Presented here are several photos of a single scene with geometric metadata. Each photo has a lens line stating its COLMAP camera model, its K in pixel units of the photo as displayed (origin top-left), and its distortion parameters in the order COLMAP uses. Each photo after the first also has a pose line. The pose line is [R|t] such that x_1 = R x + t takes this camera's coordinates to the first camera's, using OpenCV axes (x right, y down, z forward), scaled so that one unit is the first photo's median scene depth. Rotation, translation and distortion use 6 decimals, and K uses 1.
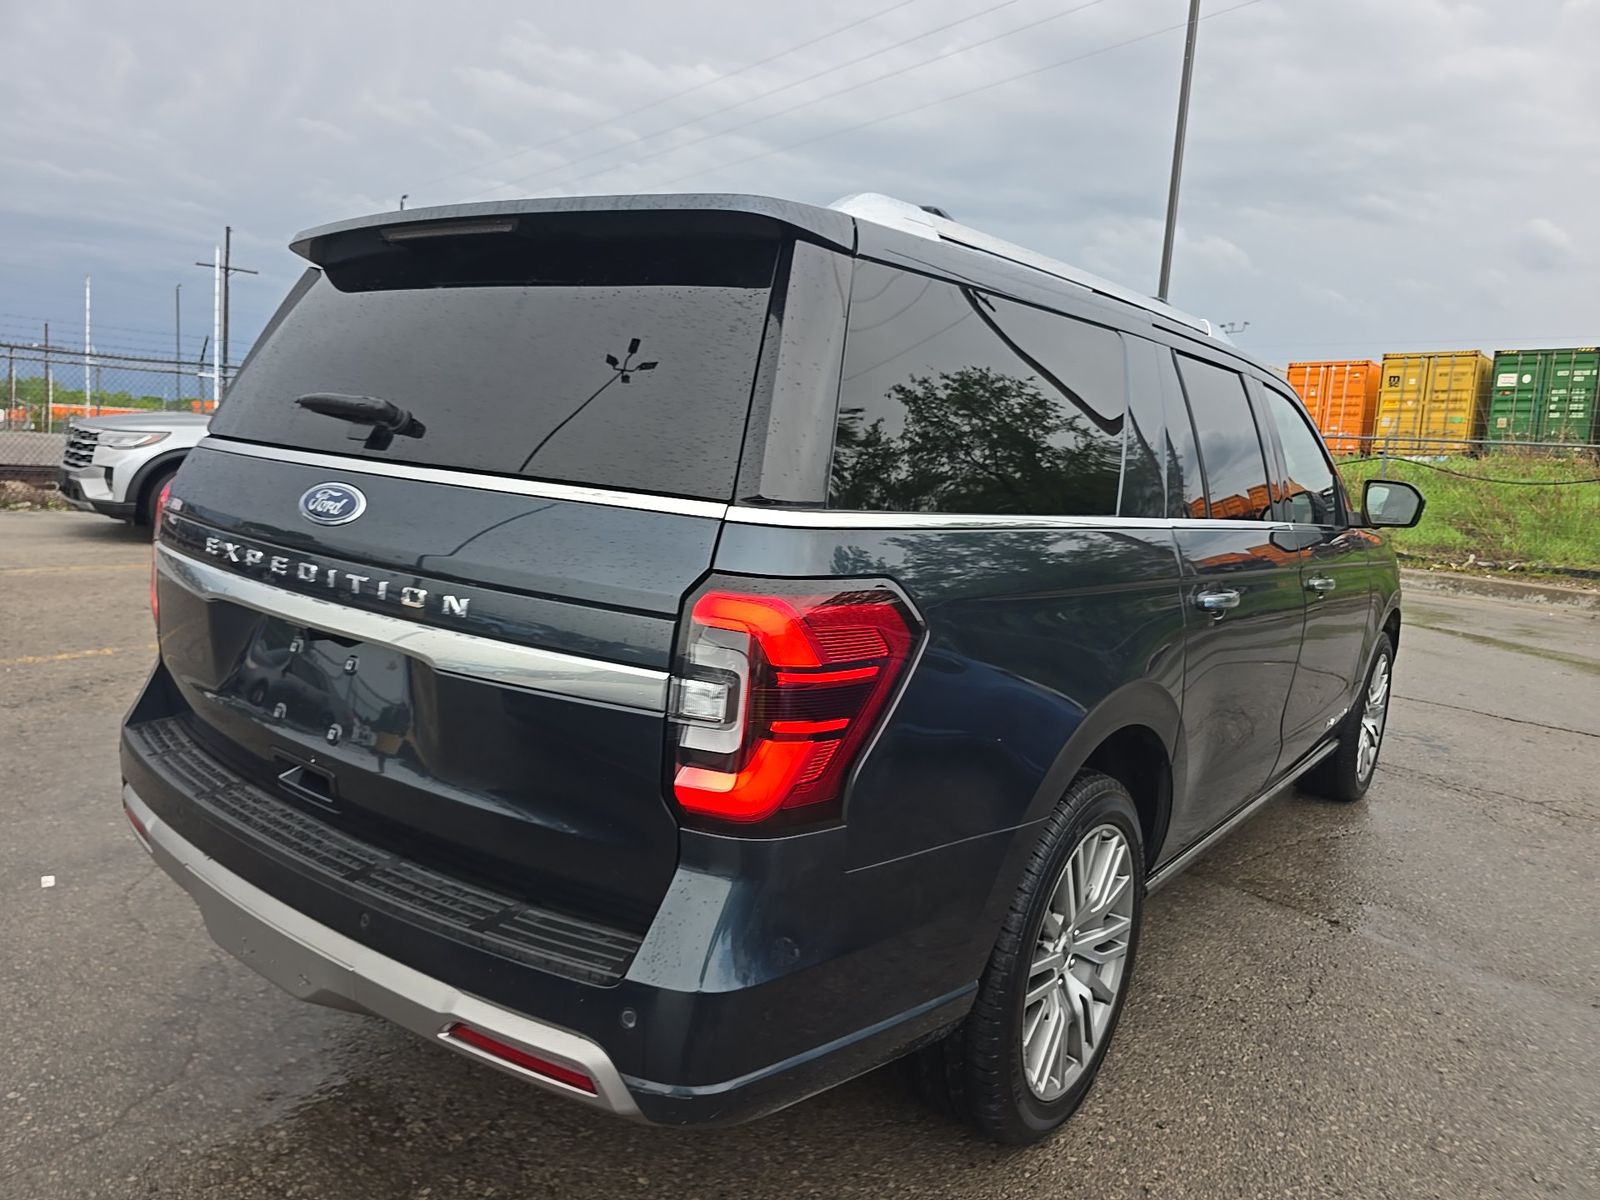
lens RADIAL K [[1109.4, 0, 811.3], [0, 1109.4, 623.9], [0, 0, 1]] dist [0.066415, -0.062082]
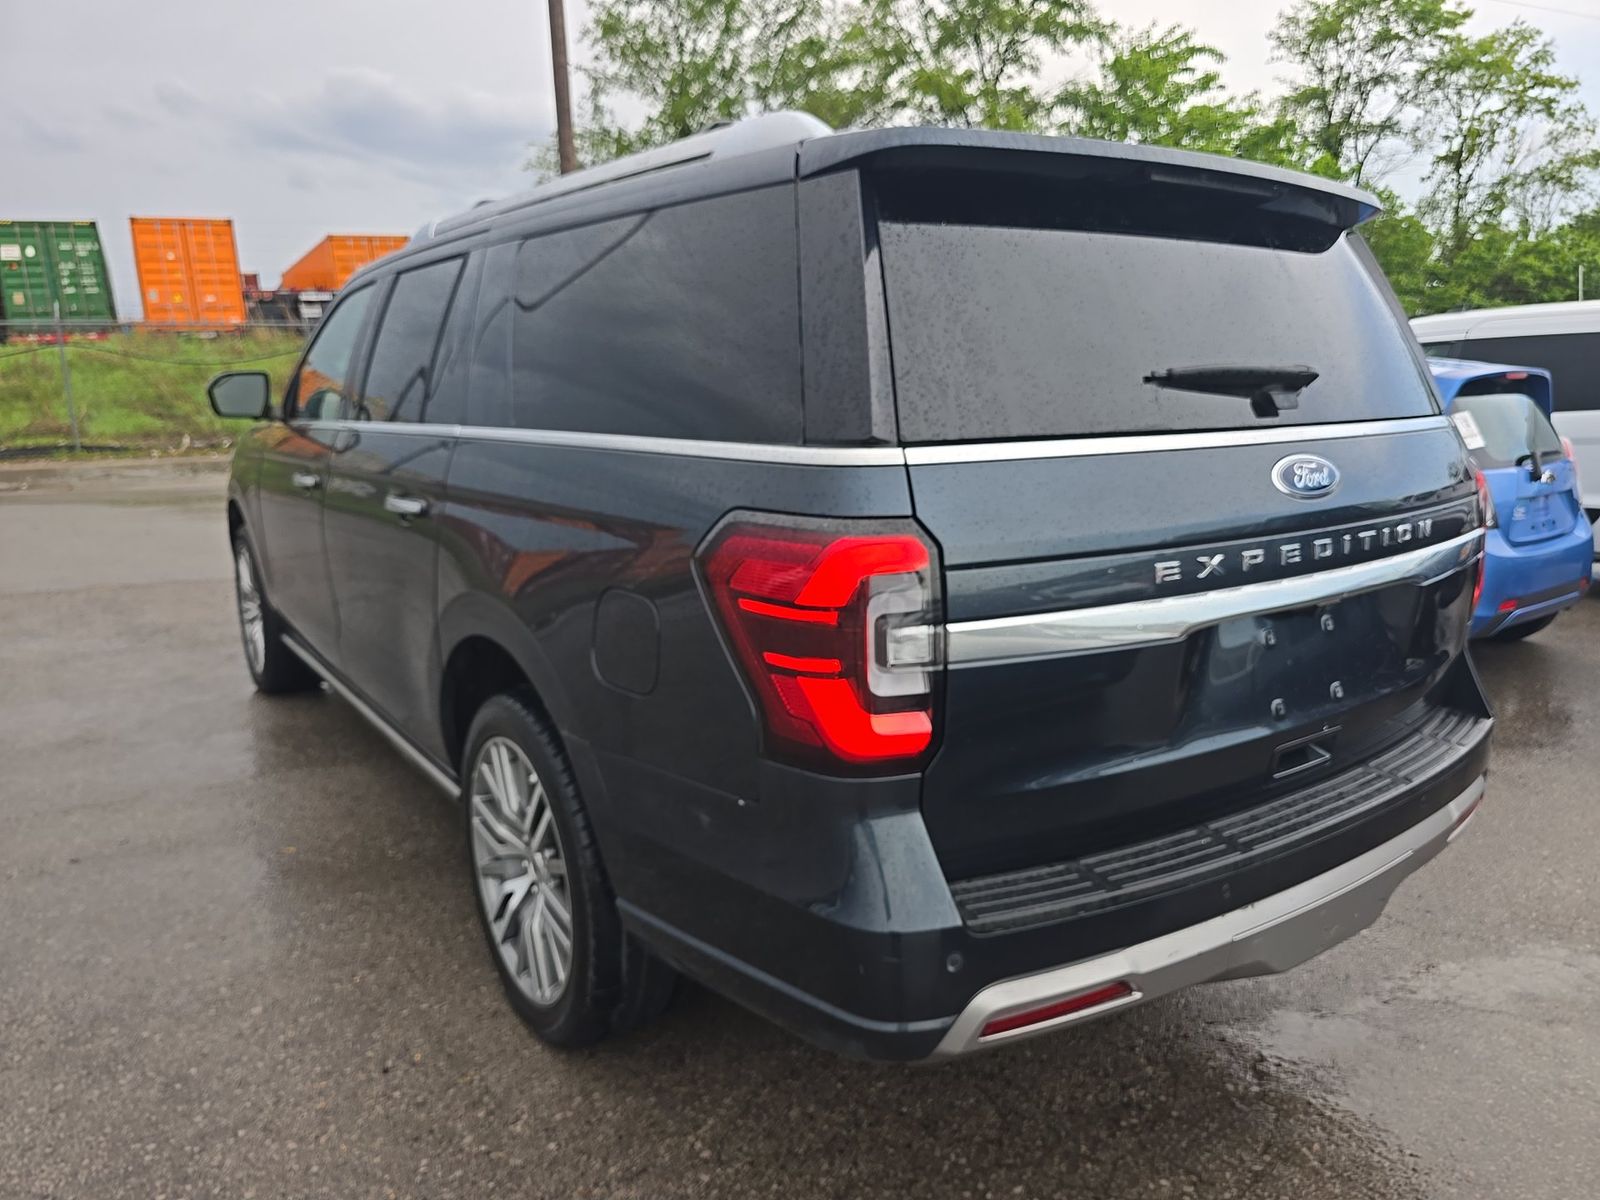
lens RADIAL K [[1132.7, 0, 800.0], [0, 1132.7, 600.0], [0, 0, 1]] dist [0.072426, -0.089249]
pose [[0.275496, -0.266829, 0.923528, -0.155345], [0.182910, 0.957704, 0.222140, -0.031756], [-0.943740, 0.107724, 0.312649, 0.114646]]
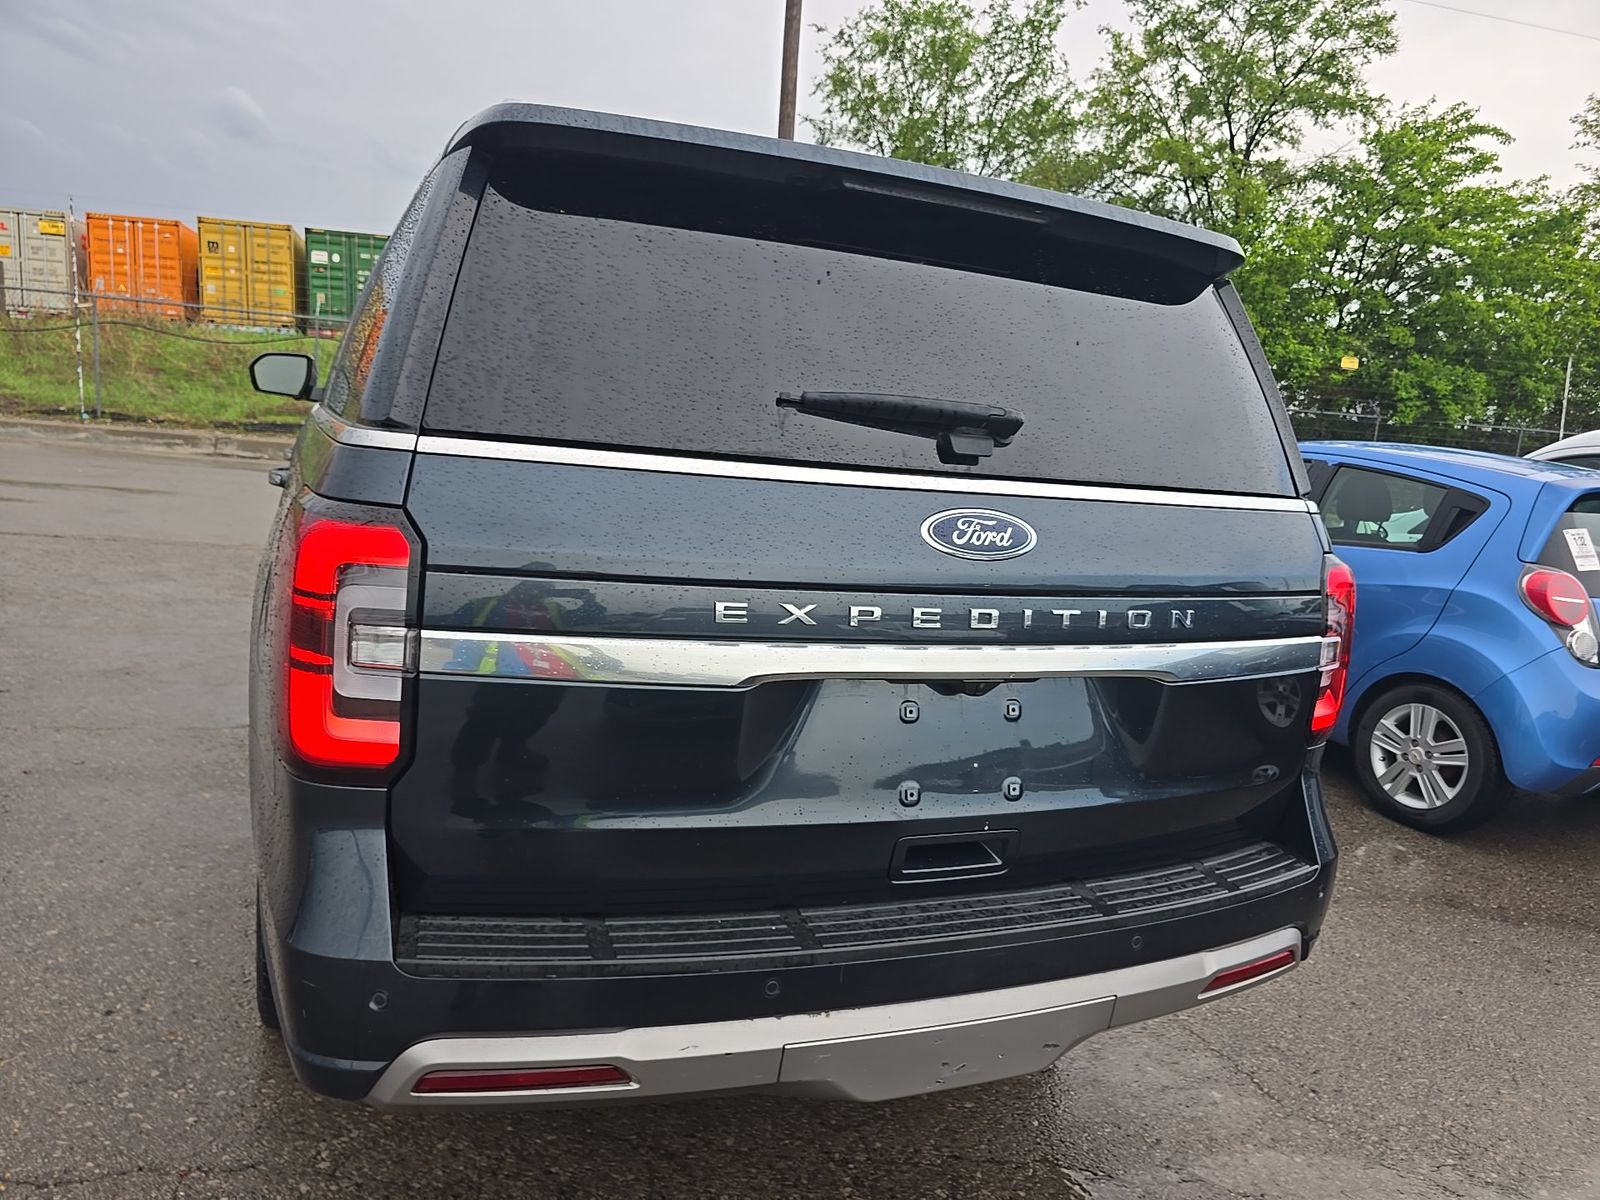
lens RADIAL K [[1118.7, 0, 800.0], [0, 1118.7, 600.0], [0, 0, 1]] dist [0.056871, -0.051041]
pose [[0.491845, -0.176008, 0.852707, -0.127145], [0.087553, 0.984389, 0.152687, -0.020648], [-0.866270, -0.000441, 0.499576, 0.070674]]
